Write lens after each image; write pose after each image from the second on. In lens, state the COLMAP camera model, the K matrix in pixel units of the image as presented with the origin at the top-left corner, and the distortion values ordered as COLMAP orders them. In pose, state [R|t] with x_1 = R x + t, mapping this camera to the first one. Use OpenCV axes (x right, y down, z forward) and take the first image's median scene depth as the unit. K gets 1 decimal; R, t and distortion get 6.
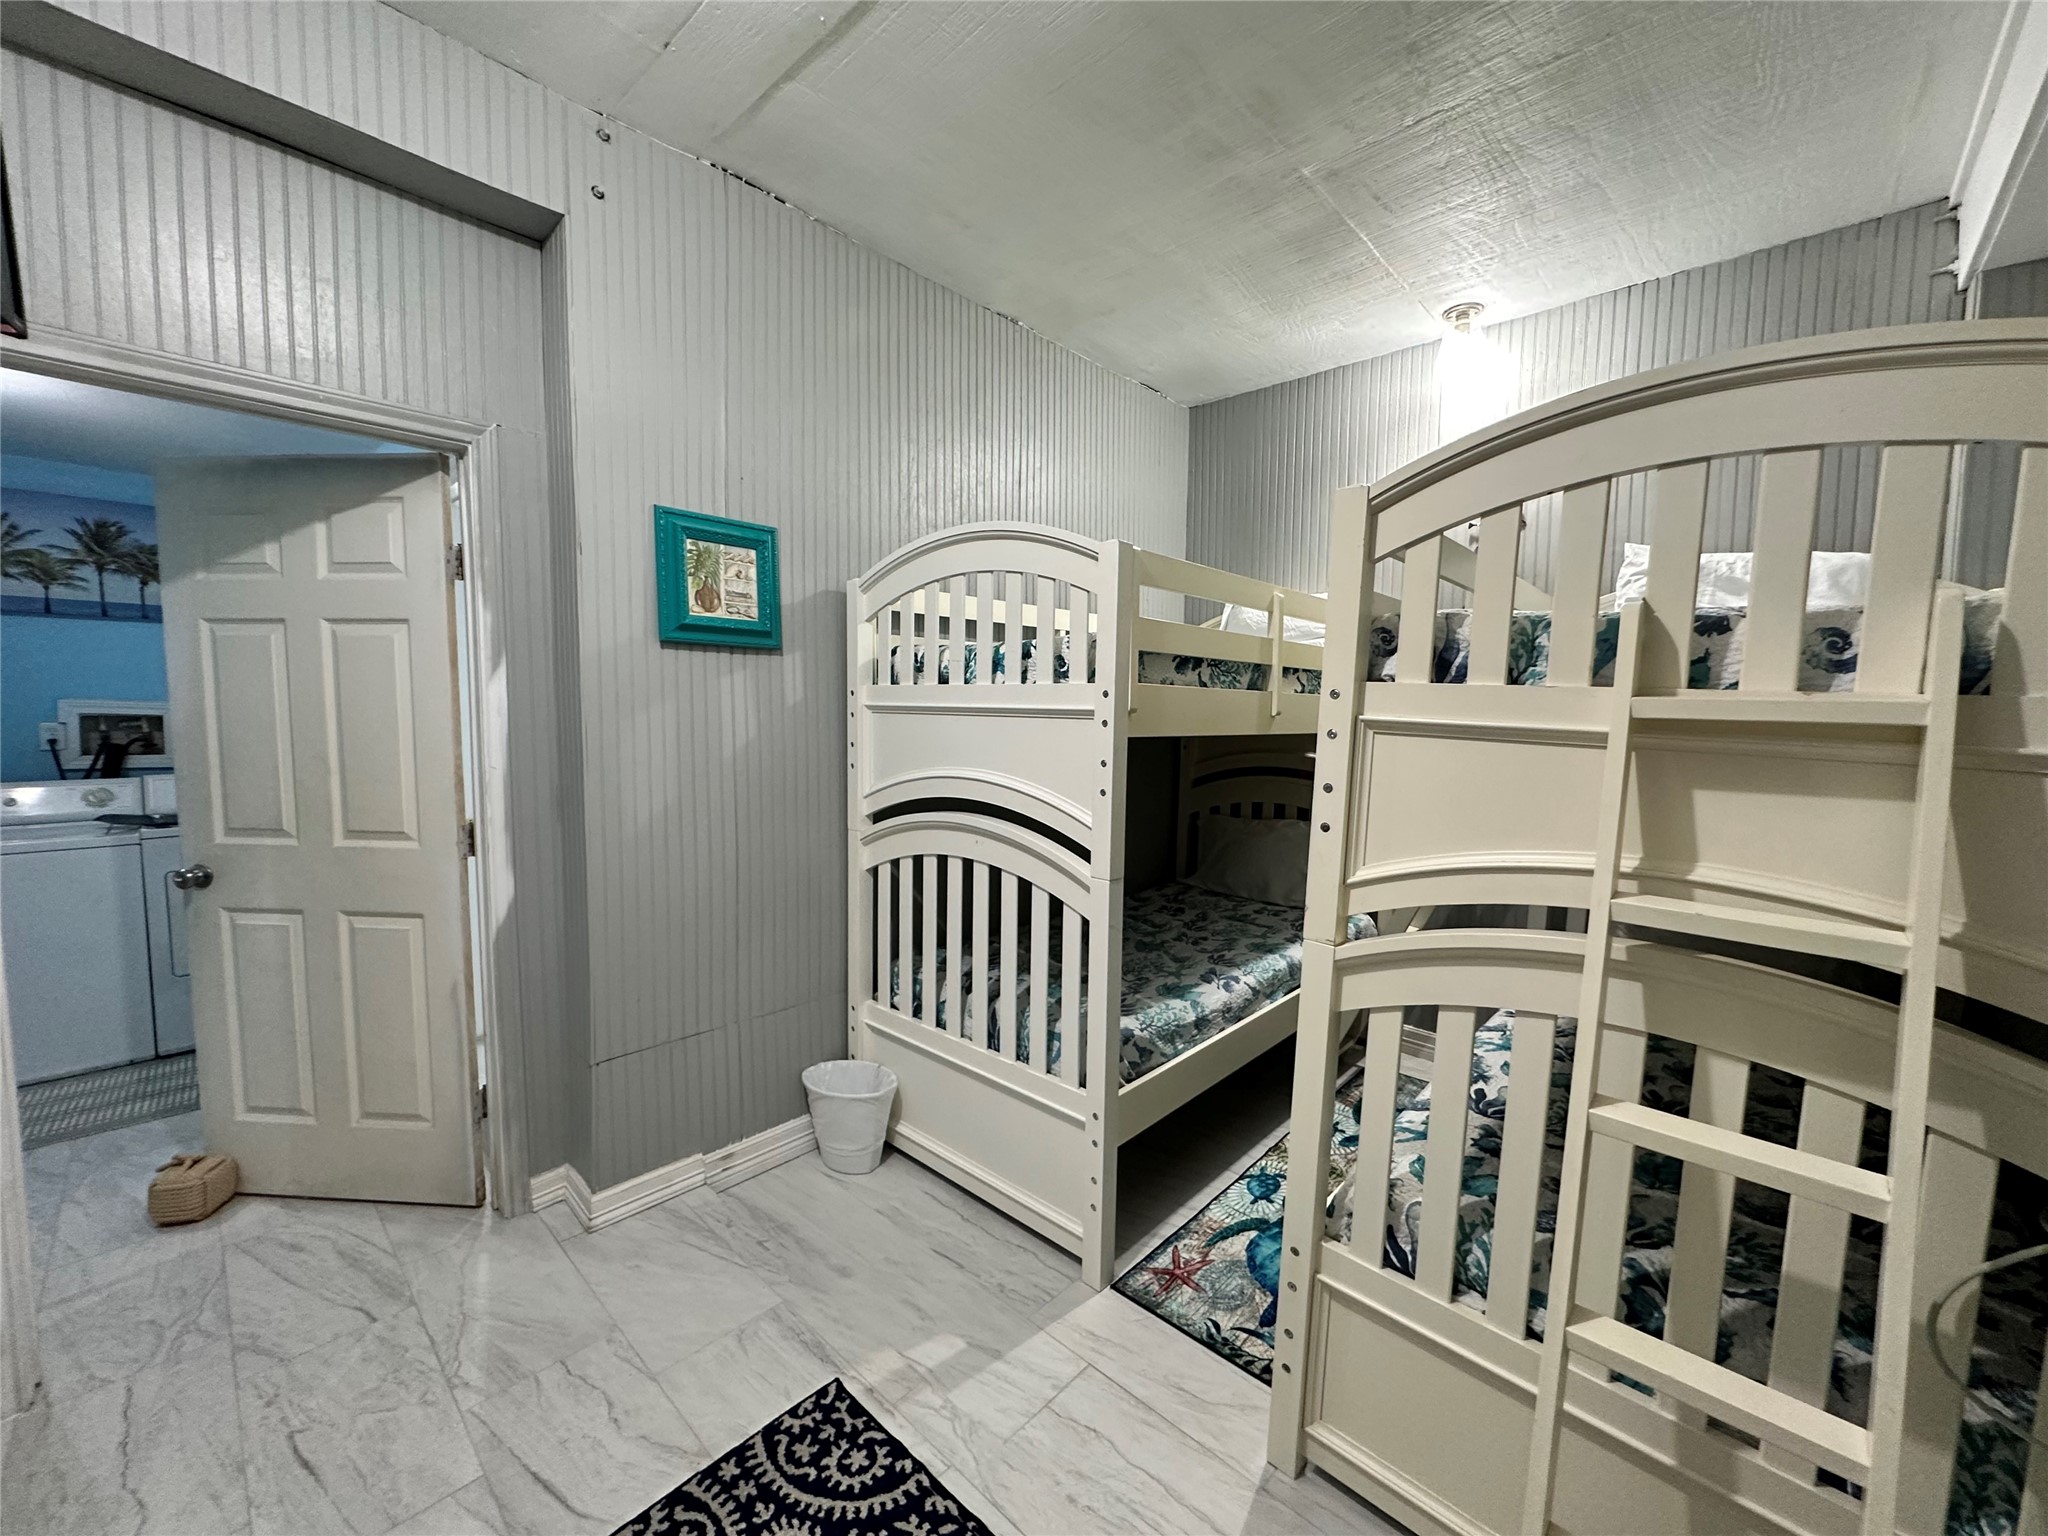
lens RADIAL K [[821.2, 0, 1036.2], [0, 821.2, 760.6], [0, 0, 1]] dist [-0.001558, 0.000155]
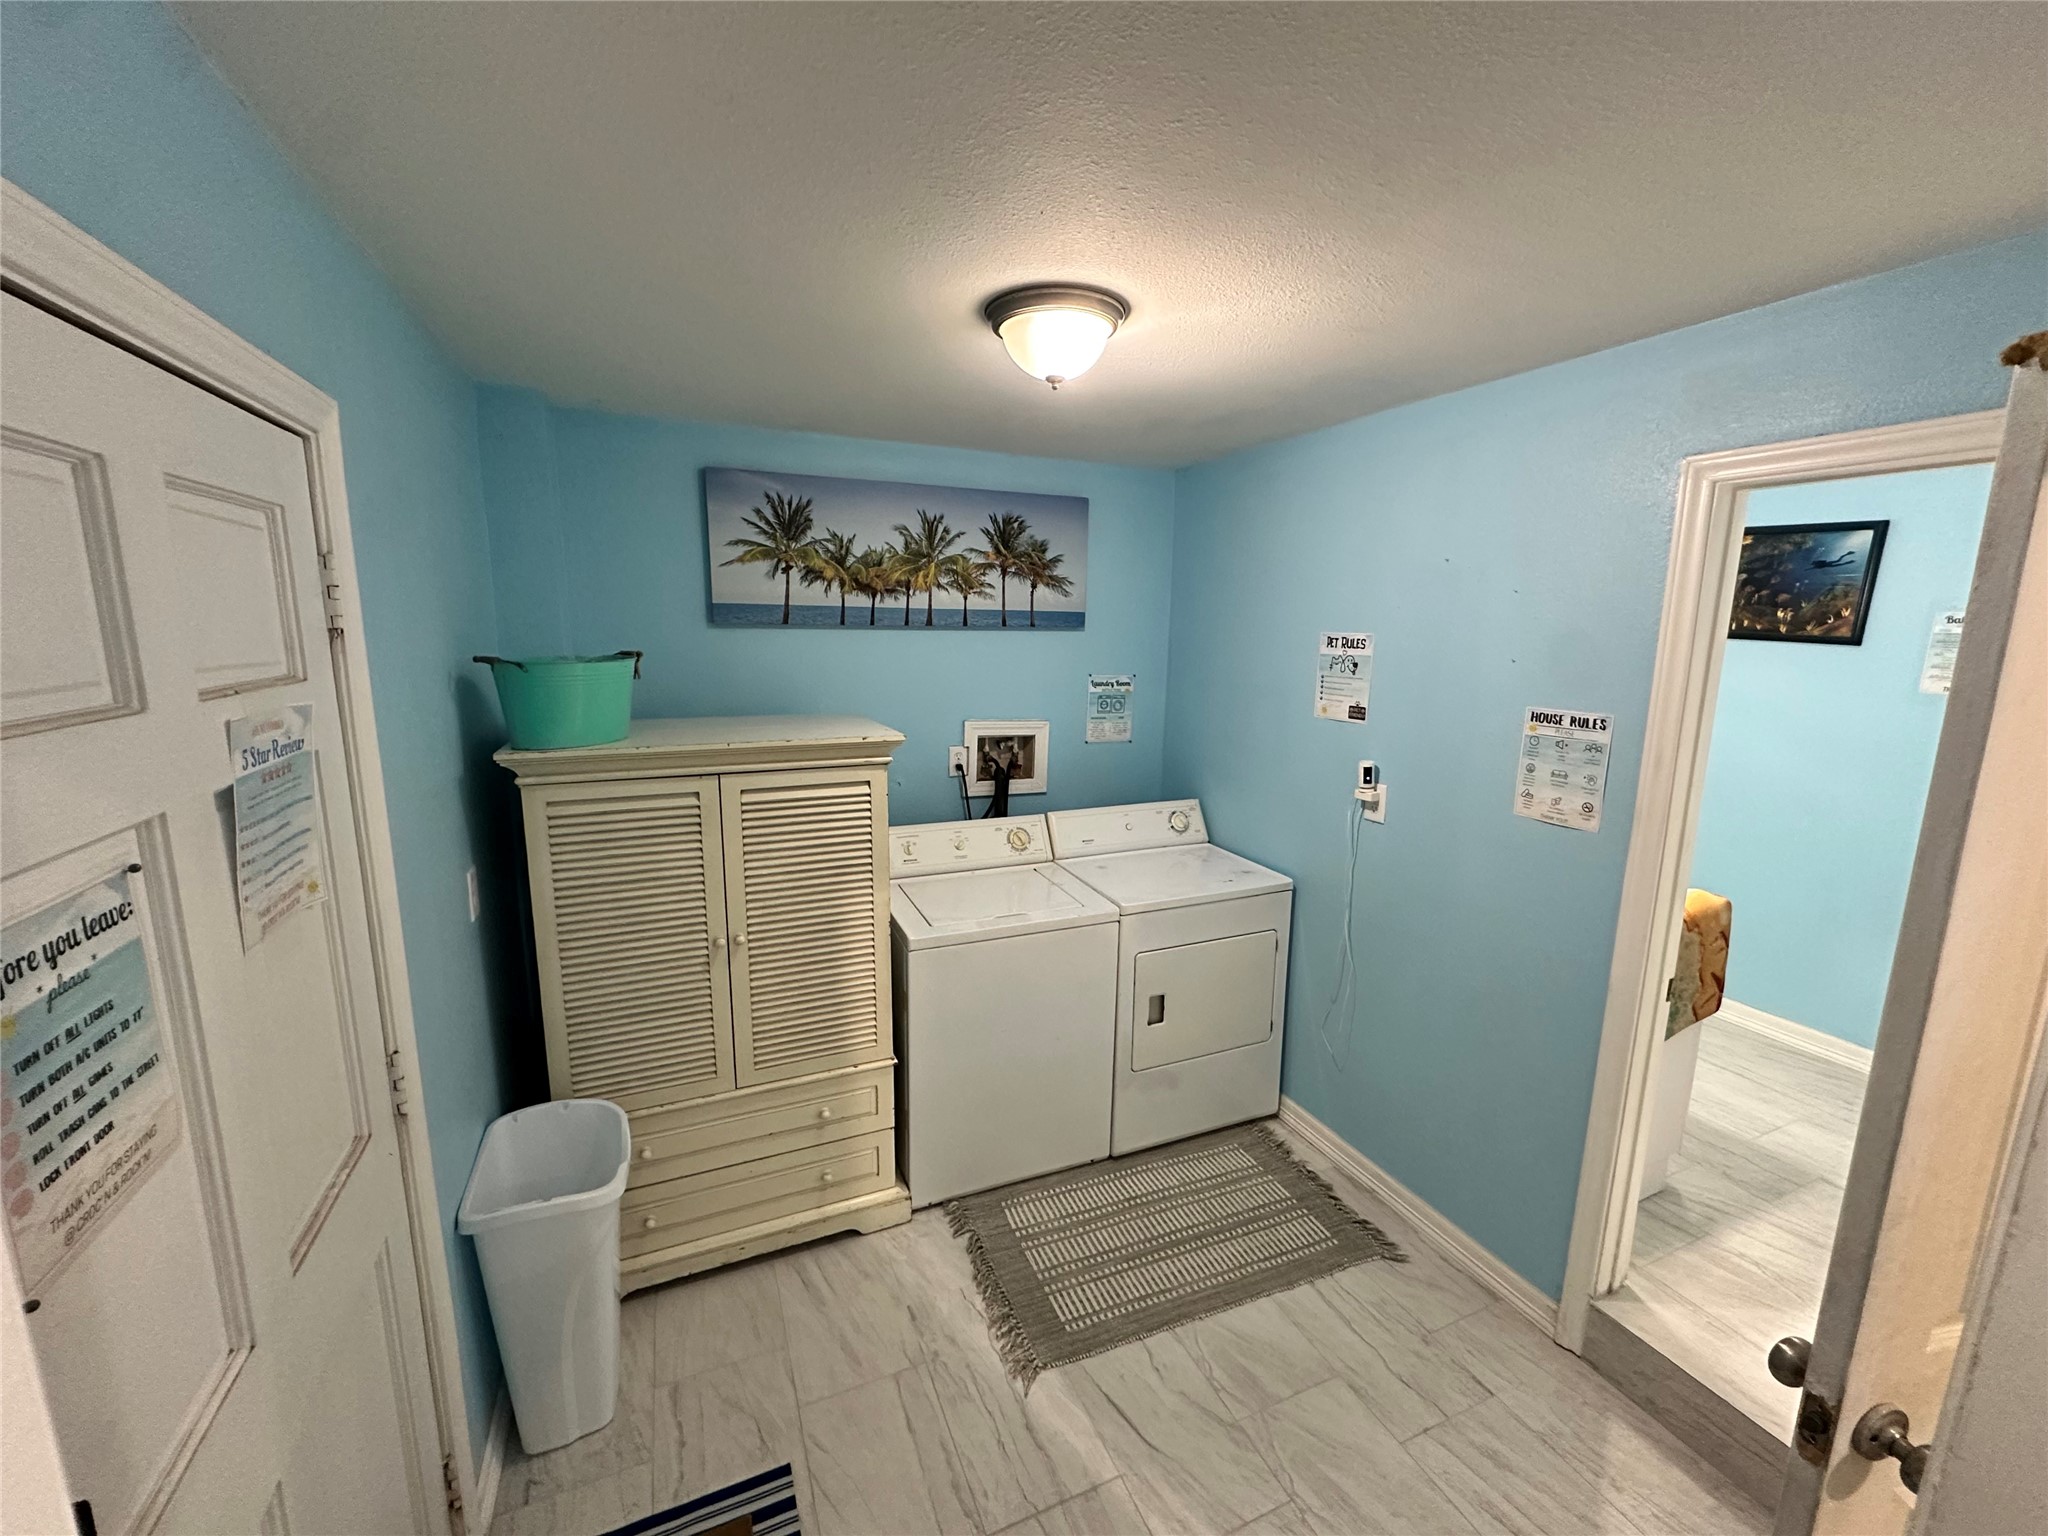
lens RADIAL K [[821.2, 0, 1033.3], [0, 821.2, 766.1], [0, 0, 1]] dist [-0.001558, 0.000155]
pose [[0.919495, 0.070594, -0.386711, -0.779823], [-0.032815, 0.994094, 0.103445, -0.123502], [0.391730, -0.082427, 0.916381, 0.196665]]
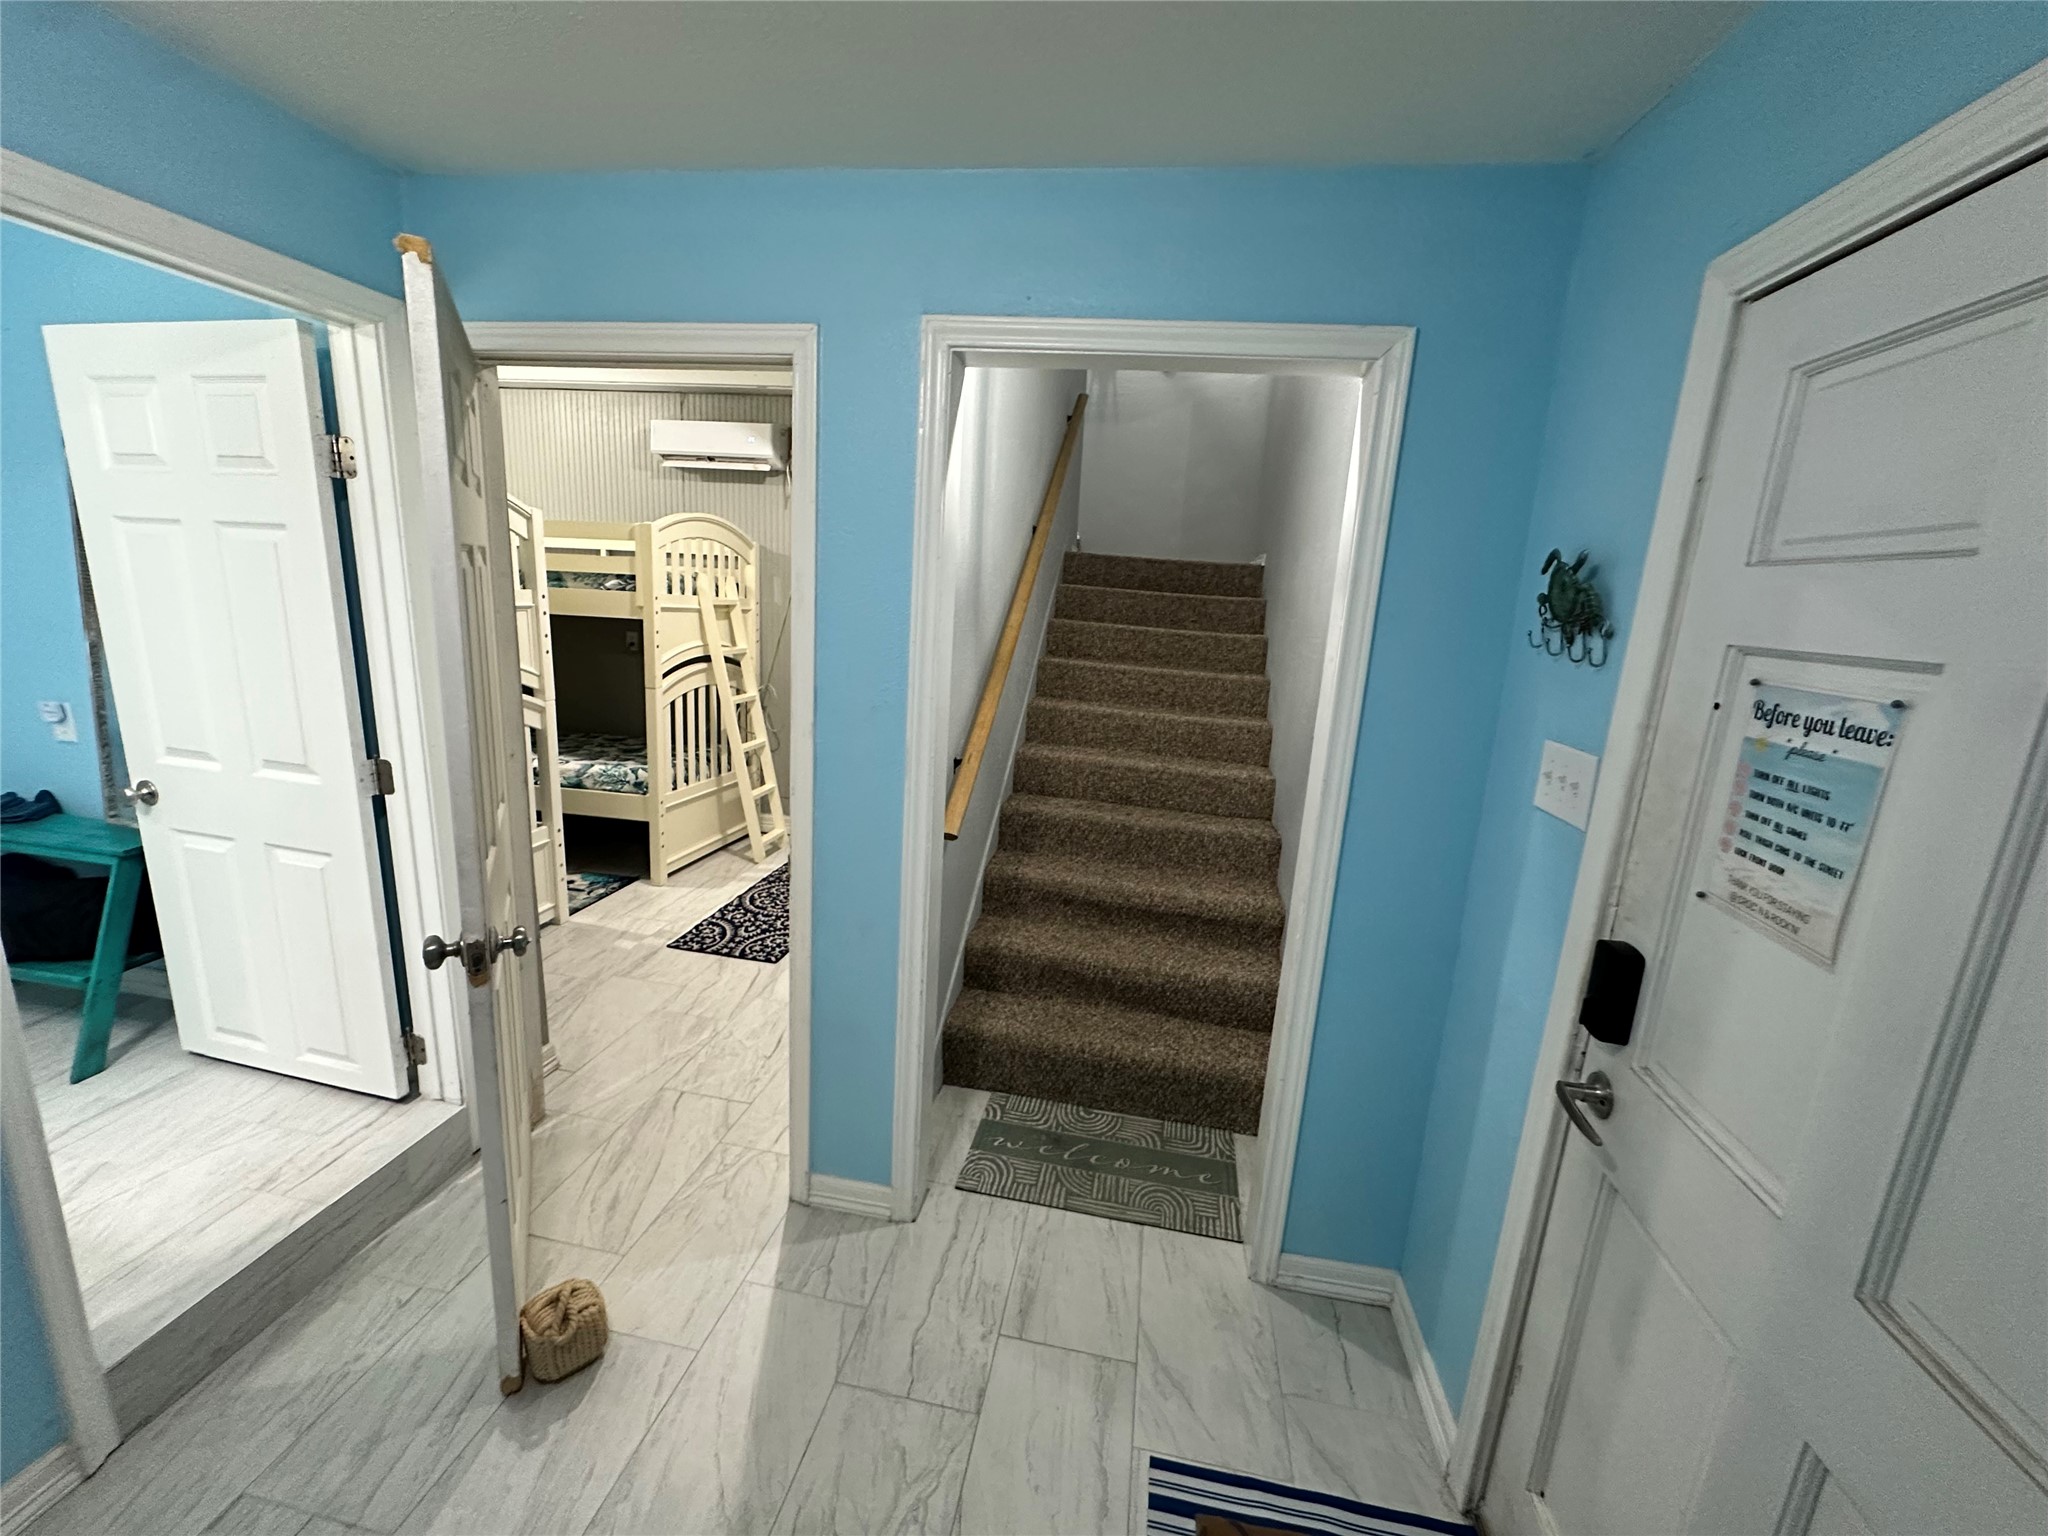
lens RADIAL K [[821.2, 0, 1015.6], [0, 821.2, 769.5], [0, 0, 1]] dist [-0.001558, 0.000155]
pose [[-0.537825, -0.225656, 0.812295, -1.138650], [-0.002779, 0.963982, 0.265955, -0.109731], [-0.843052, 0.140780, -0.519081, 0.634264]]
